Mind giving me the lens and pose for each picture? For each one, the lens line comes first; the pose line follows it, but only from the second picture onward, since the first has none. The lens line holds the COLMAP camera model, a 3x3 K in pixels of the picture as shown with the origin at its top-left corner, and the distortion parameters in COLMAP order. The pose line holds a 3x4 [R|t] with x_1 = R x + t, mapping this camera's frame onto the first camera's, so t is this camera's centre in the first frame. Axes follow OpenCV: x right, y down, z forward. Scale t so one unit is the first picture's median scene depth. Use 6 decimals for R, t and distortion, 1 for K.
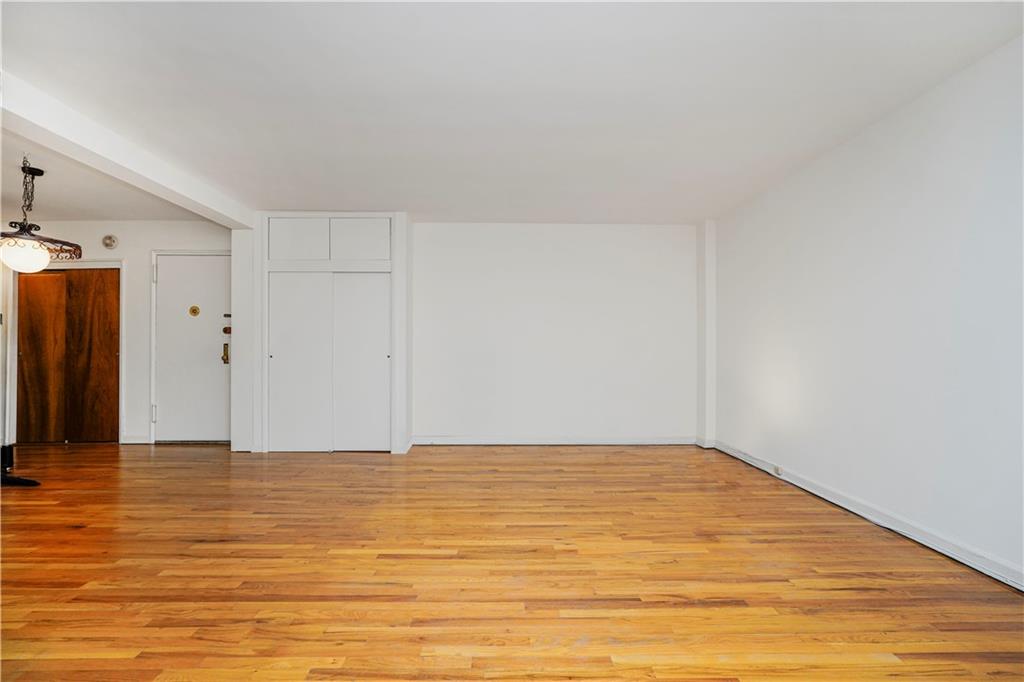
lens RADIAL K [[467.1, 0, 494.3], [0, 467.1, 345.8], [0, 0, 1]] dist [0.000183, 0.000521]
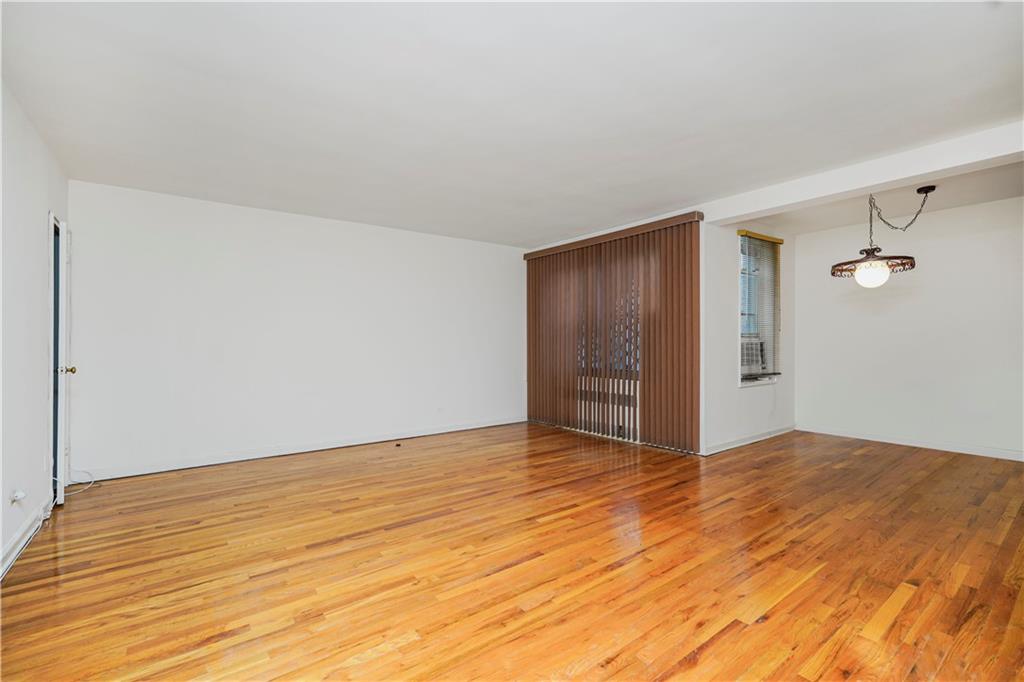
lens RADIAL K [[452.6, 0, 516.9], [0, 452.6, 342.7], [0, 0, 1]] dist [-0.001149, 0.000495]
pose [[-0.790587, 0.001022, -0.612349, 0.707293], [0.008596, 0.999919, -0.009429, -0.009207], [0.612290, -0.012718, -0.790531, 1.978359]]
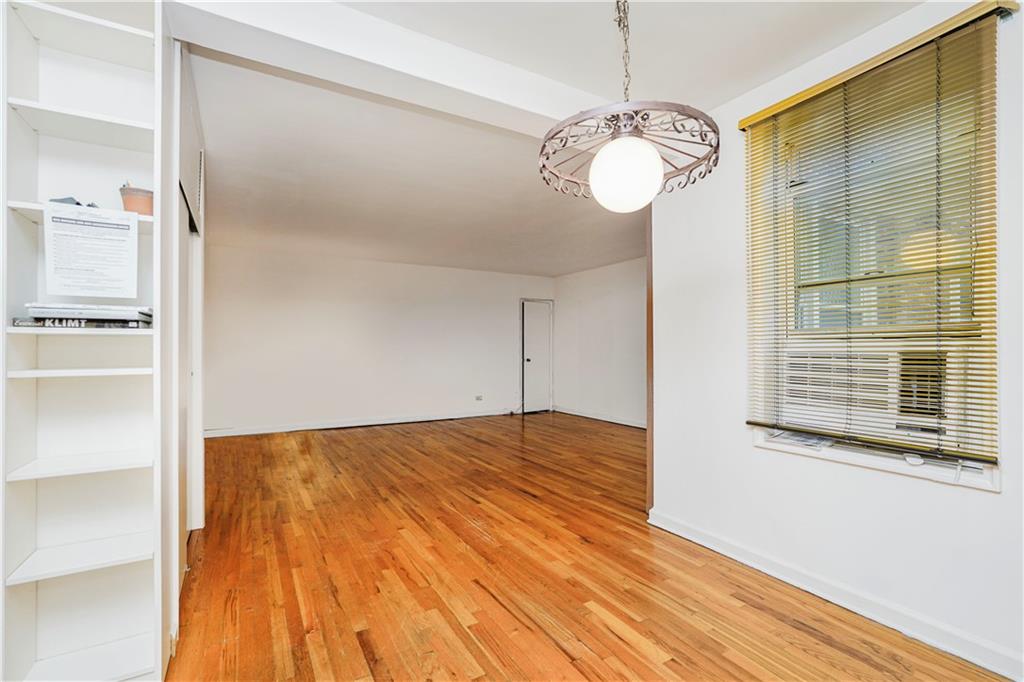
lens RADIAL K [[452.6, 0, 516.9], [0, 452.6, 342.7], [0, 0, 1]] dist [-0.001149, 0.000495]
pose [[-0.522372, 0.011227, 0.852644, -1.942303], [-0.006194, 0.999837, -0.016960, -0.023049], [-0.852695, -0.014141, -0.522217, 1.933934]]
